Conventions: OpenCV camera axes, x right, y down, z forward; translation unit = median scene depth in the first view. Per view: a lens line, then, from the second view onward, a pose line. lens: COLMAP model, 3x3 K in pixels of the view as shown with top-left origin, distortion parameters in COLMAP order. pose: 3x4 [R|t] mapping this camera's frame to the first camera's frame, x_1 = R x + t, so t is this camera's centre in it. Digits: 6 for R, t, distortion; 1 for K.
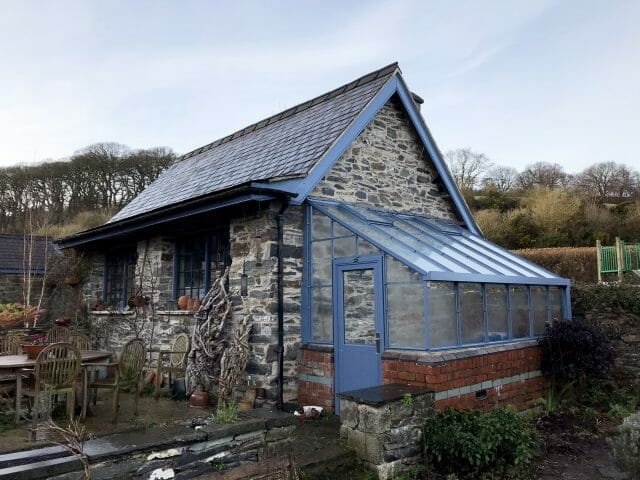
lens RADIAL K [[531.9, 0, 321.2], [0, 531.9, 238.5], [0, 0, 1]] dist [0.009309, 0.009818]
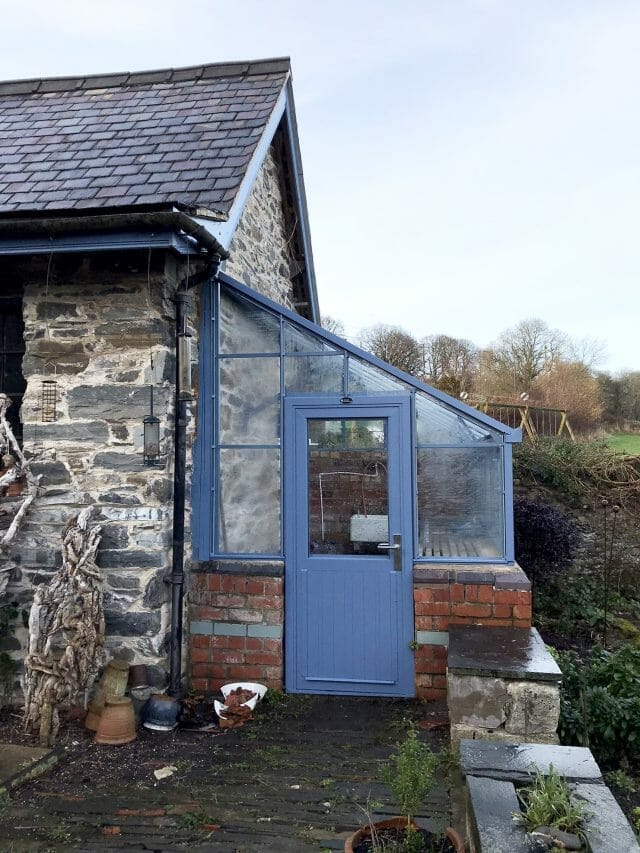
lens RADIAL K [[708.9, 0, 319.3], [0, 708.9, 430.3], [0, 0, 1]] dist [0.009309, 0.009818]
pose [[0.780661, 0.035876, 0.623924, -0.367208], [-0.083792, 0.995345, 0.047608, 0.036536], [-0.619312, -0.089445, 0.780034, 0.429969]]
